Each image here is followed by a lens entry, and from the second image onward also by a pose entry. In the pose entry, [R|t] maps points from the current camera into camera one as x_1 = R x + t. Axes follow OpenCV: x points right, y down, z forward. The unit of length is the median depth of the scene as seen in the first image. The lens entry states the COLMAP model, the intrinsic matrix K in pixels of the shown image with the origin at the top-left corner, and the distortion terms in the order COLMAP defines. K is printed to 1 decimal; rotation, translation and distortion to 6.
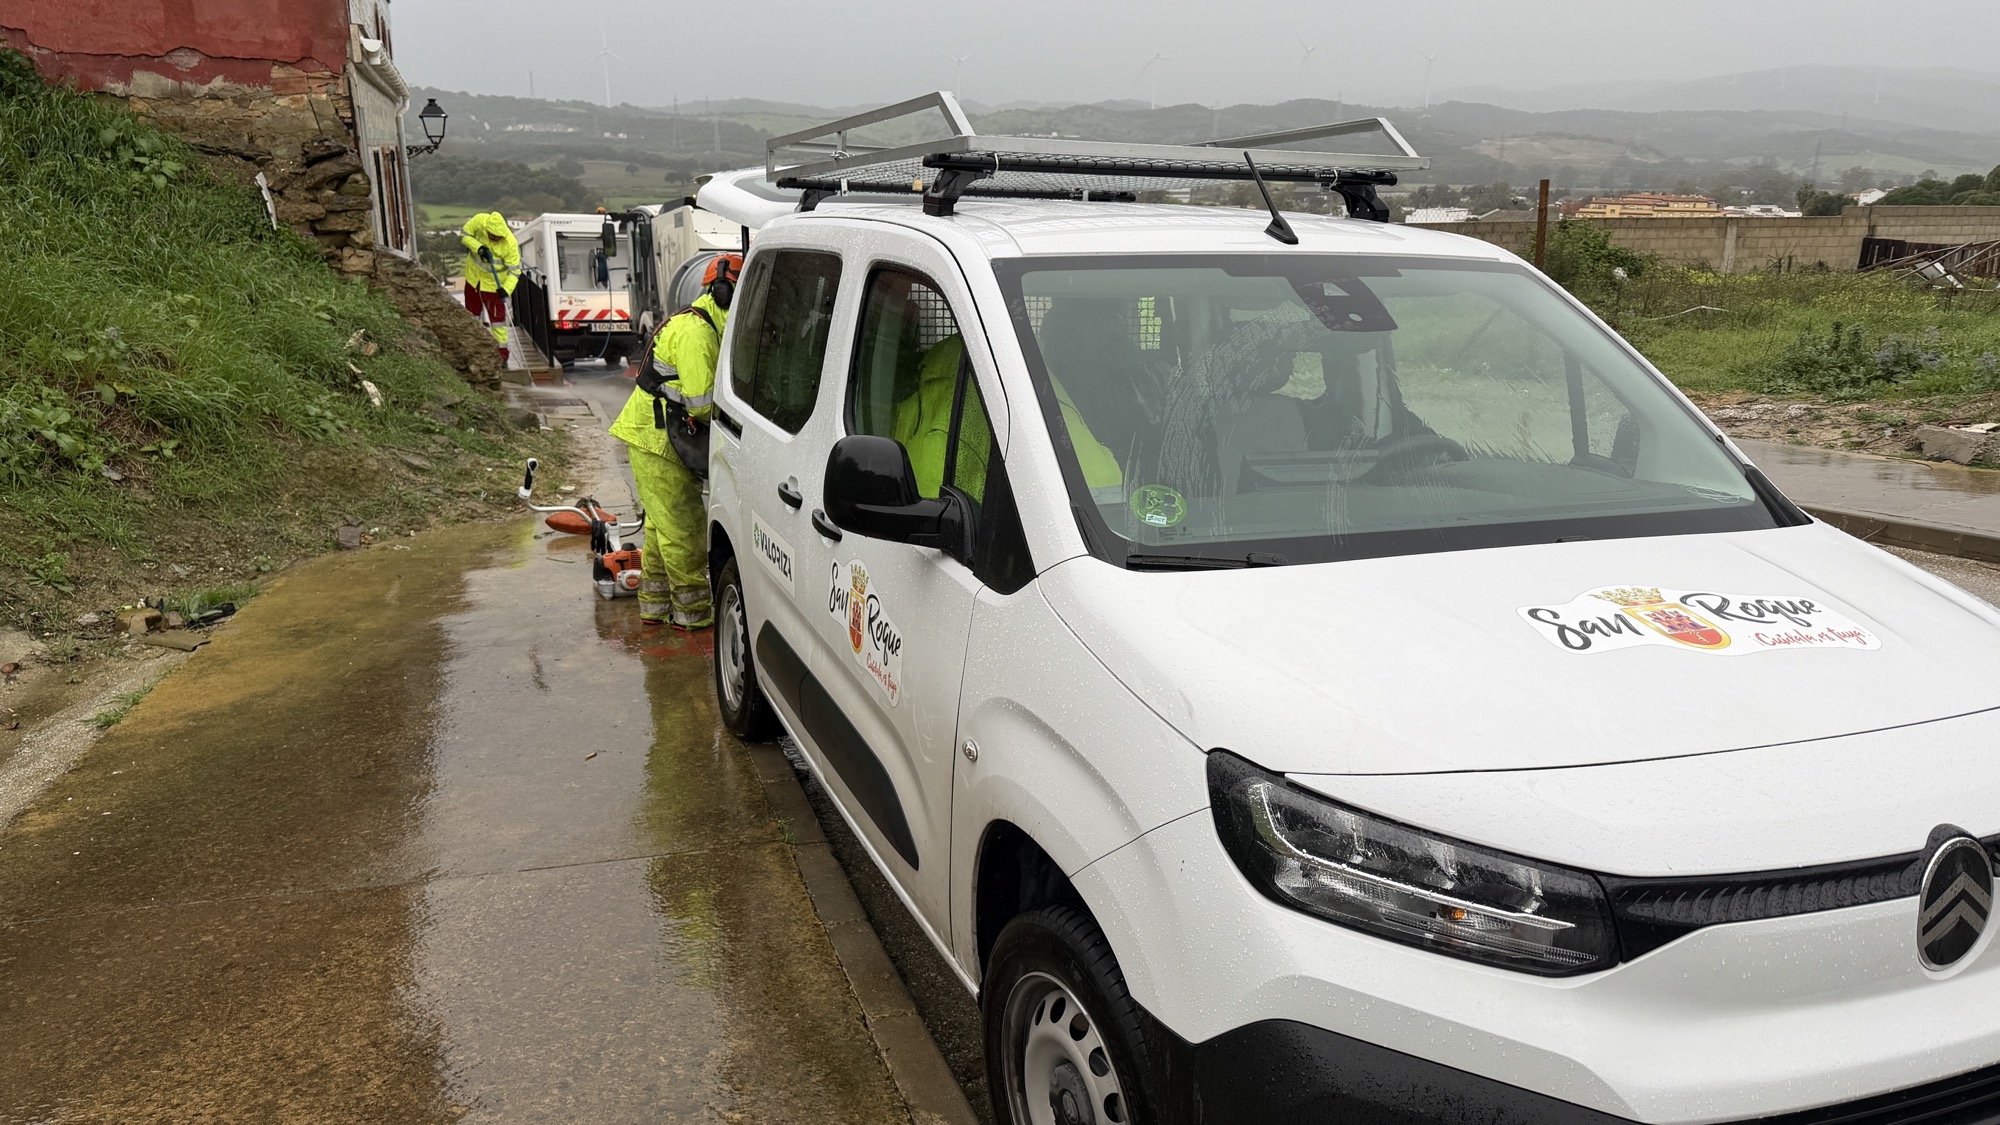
lens RADIAL K [[1375.4, 0, 1000.0], [0, 1375.4, 562.5], [0, 0, 1]] dist [0.116174, -0.159396]
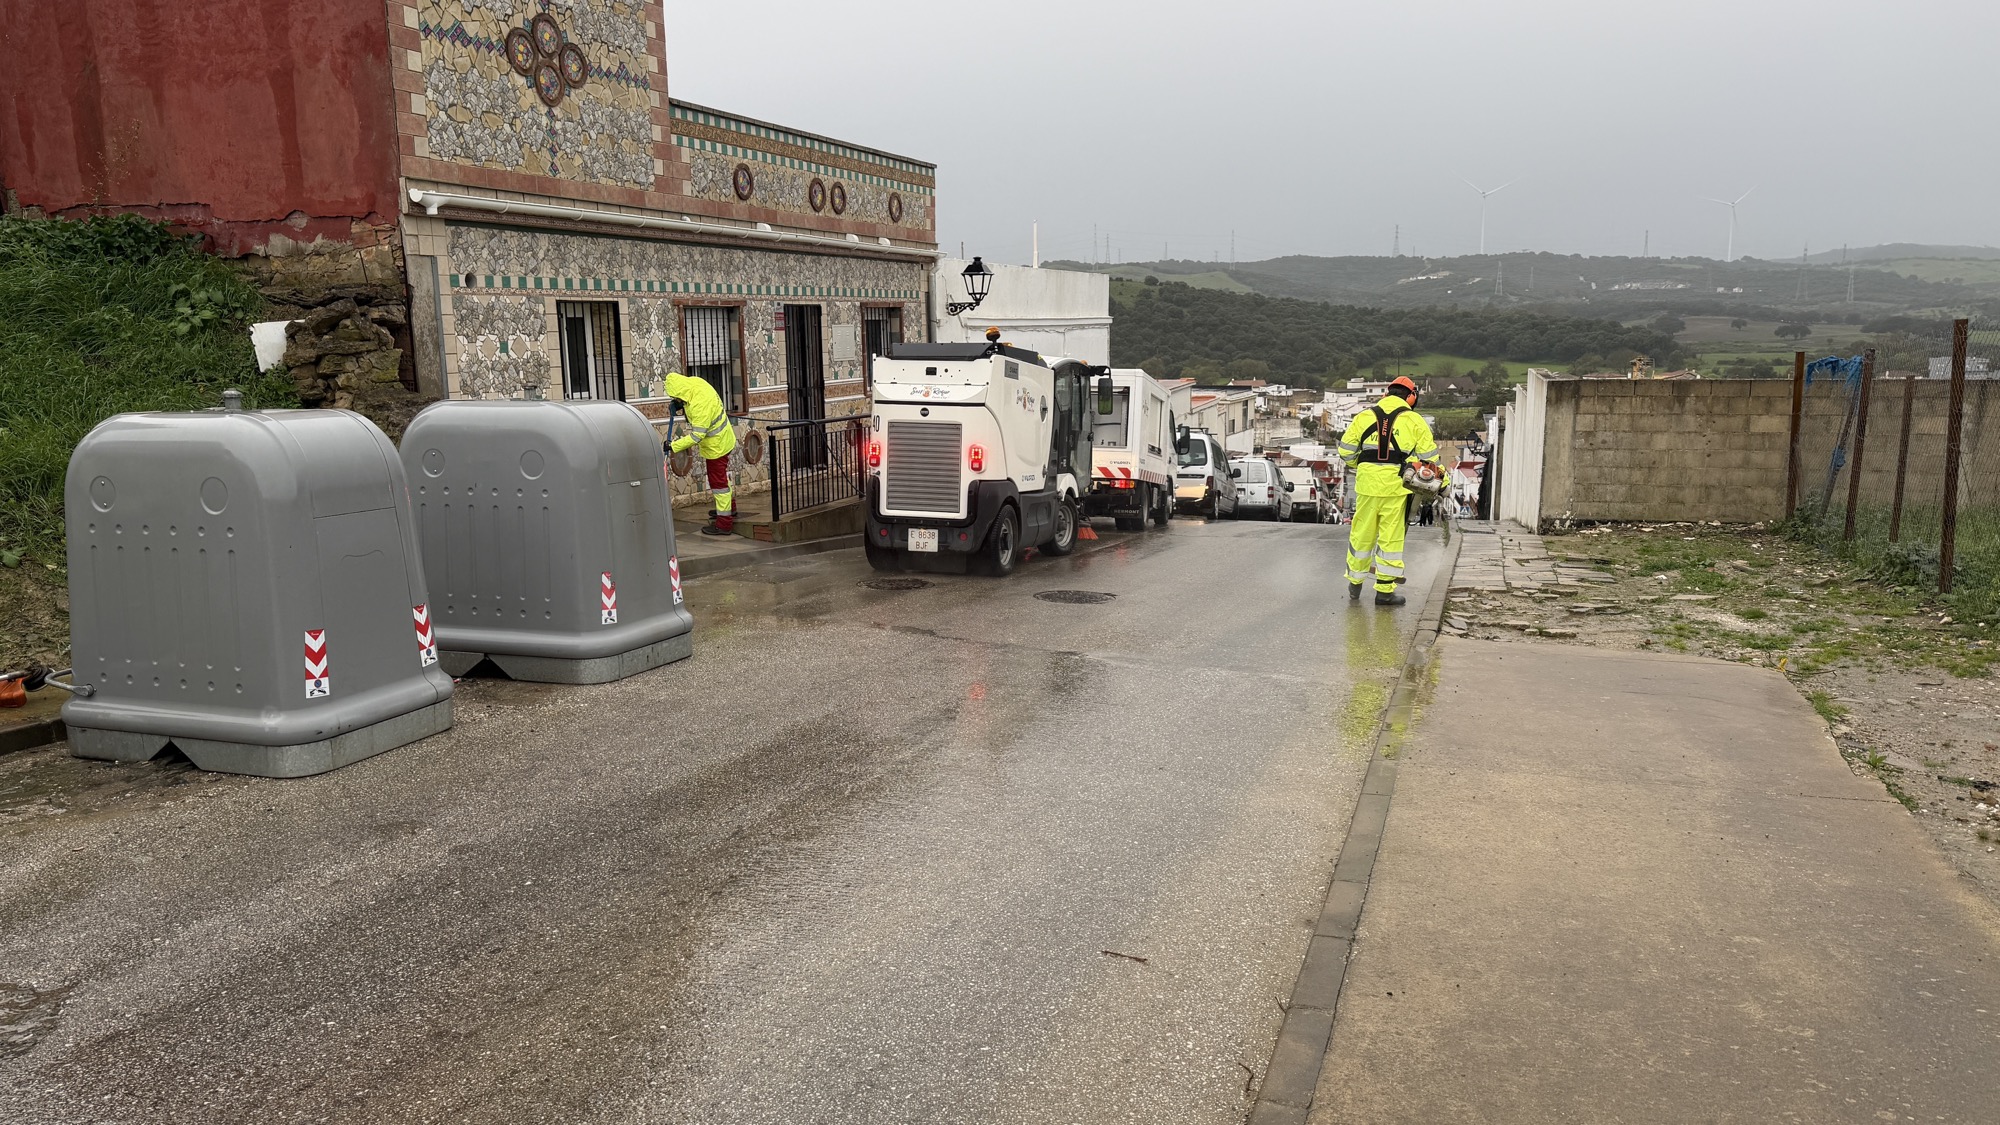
lens RADIAL K [[1369.3, 0, 1000.0], [0, 1369.3, 562.5], [0, 0, 1]] dist [0.167985, -0.349410]
pose [[0.739972, 0.094552, -0.665959, 0.564764], [-0.165880, 0.985144, -0.044446, -0.132613], [0.651863, 0.143358, 0.744663, 0.562742]]
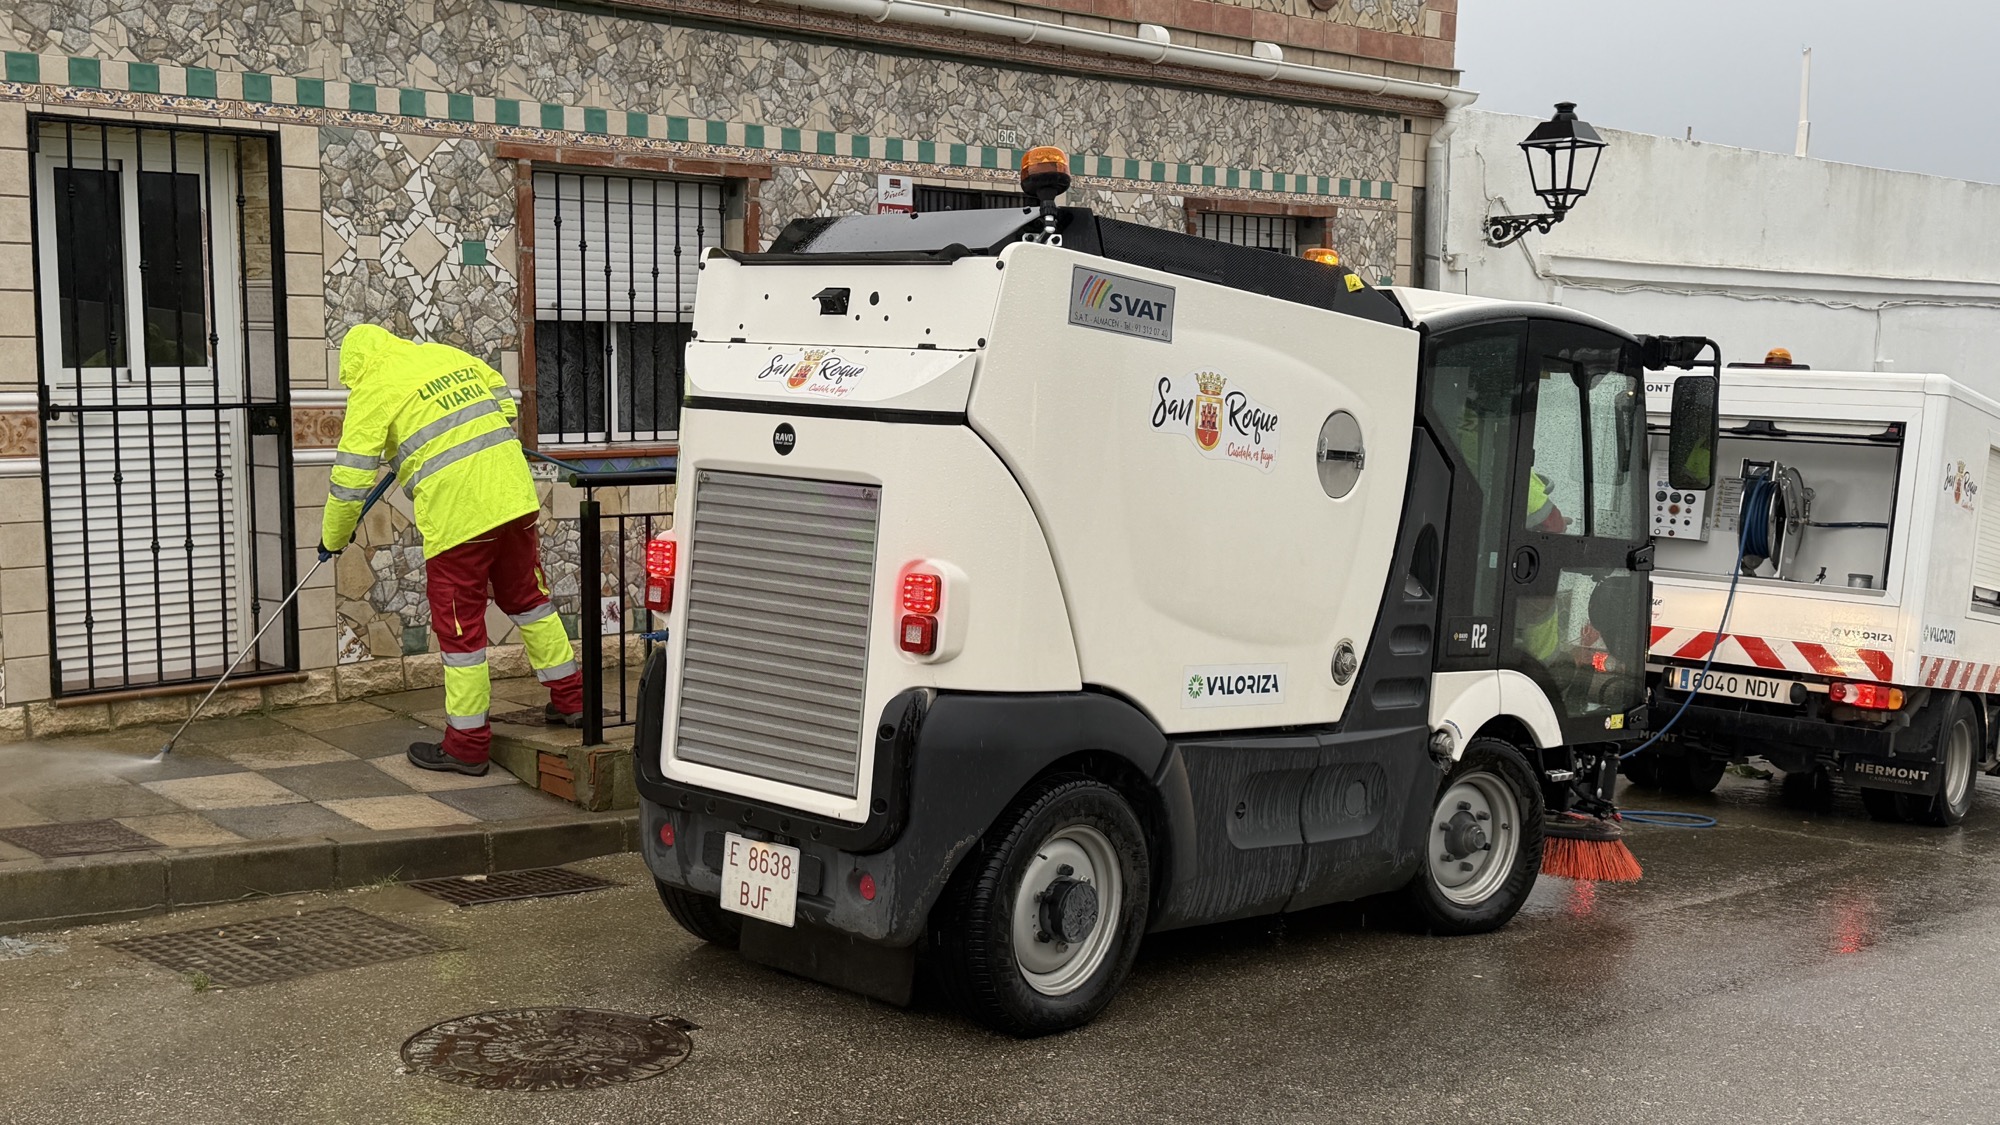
lens RADIAL K [[2155.1, 0, 1000.0], [0, 2155.1, 562.5], [0, 0, 1]] dist [0.231292, -0.586971]
pose [[0.401088, 0.081082, -0.912444, 0.253565], [-0.256489, 0.966173, -0.026890, -0.262778], [0.879399, 0.244817, 0.408317, 1.176377]]
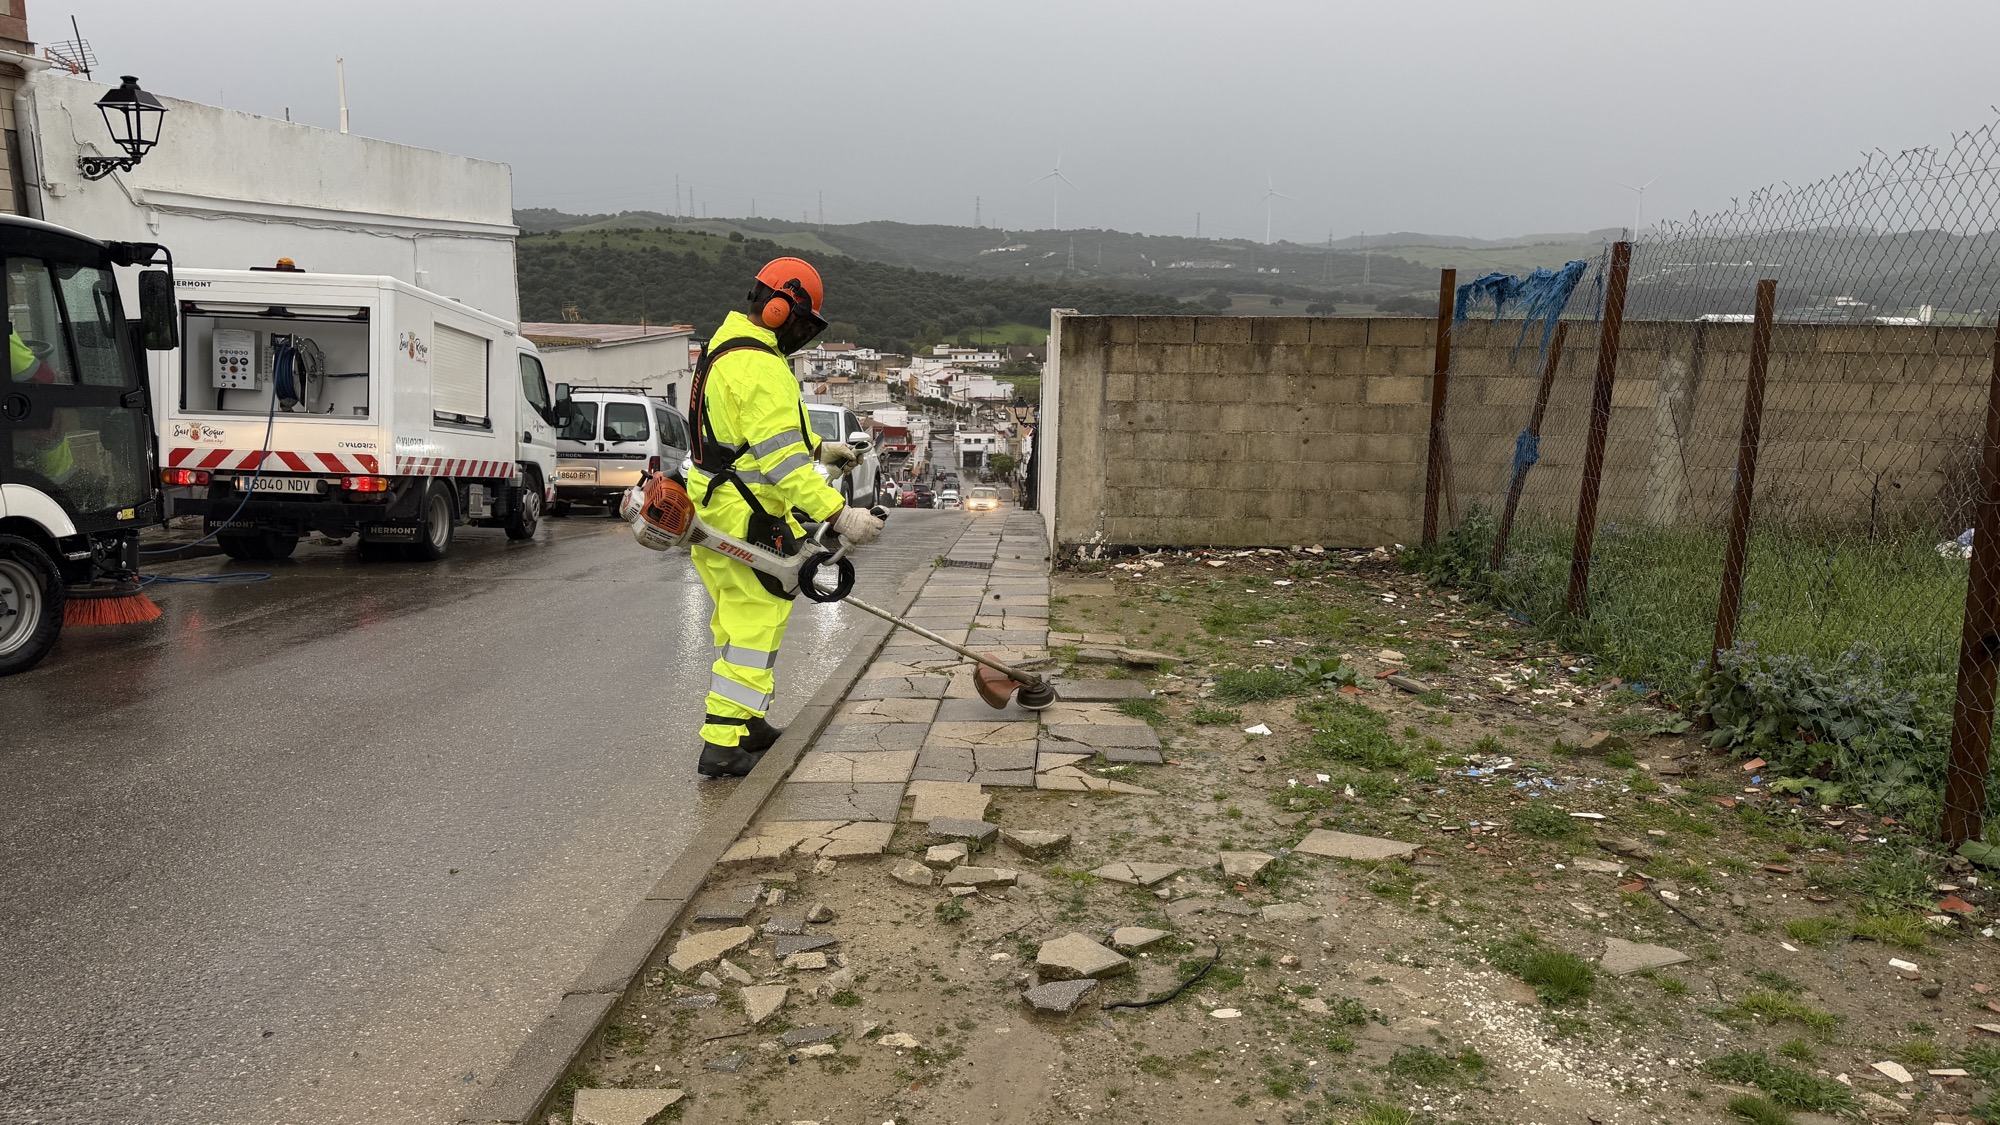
lens RADIAL K [[1375.4, 0, 1000.0], [0, 1375.4, 562.5], [0, 0, 1]] dist [0.116174, -0.159396]
pose [[0.900569, 0.090074, -0.425278, 0.339277], [-0.127983, 0.989876, -0.061360, -0.272973], [0.415446, 0.109688, 0.902980, 1.235260]]
